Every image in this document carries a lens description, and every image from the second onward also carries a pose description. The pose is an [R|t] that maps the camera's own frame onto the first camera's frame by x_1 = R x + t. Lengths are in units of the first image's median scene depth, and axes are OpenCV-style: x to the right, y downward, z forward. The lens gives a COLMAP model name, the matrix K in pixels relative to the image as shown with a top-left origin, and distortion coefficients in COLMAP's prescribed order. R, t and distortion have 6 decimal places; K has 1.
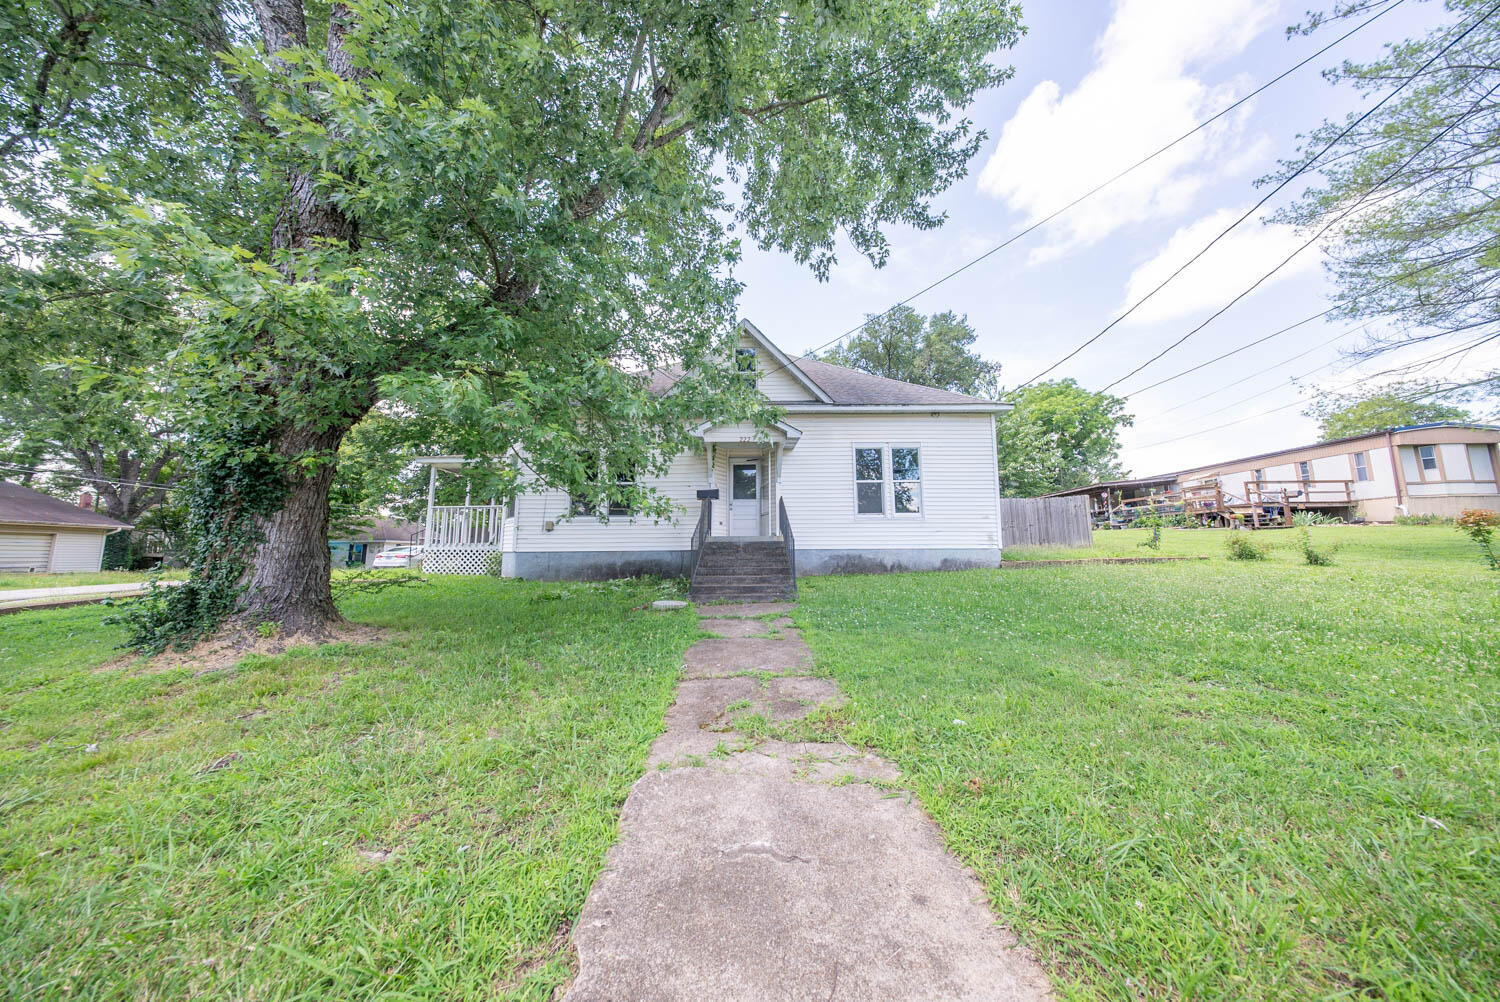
lens RADIAL K [[443.1, 0, 749.9], [0, 443.1, 503.6], [0, 0, 1]] dist [-0.000294, -0.000088]
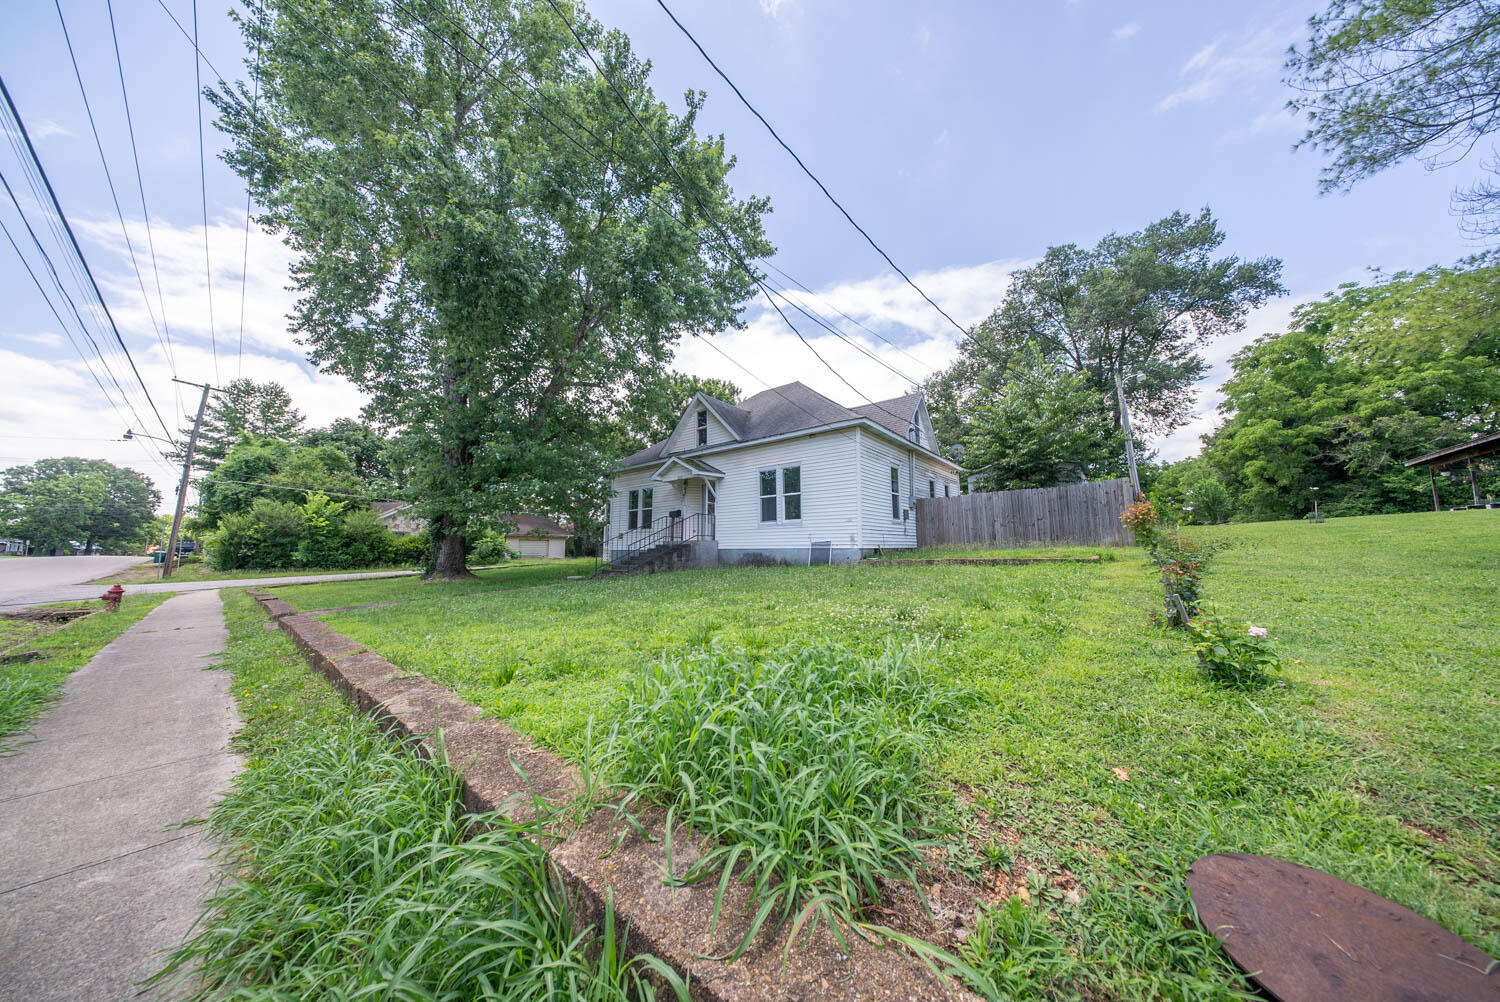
lens RADIAL K [[443.1, 0, 749.9], [0, 443.1, 503.6], [0, 0, 1]] dist [-0.000294, -0.000088]
pose [[0.782445, -0.067212, -0.619082, 1.031728], [0.077997, 0.996907, -0.009652, -0.019898], [0.617816, -0.040734, 0.785267, -0.063926]]
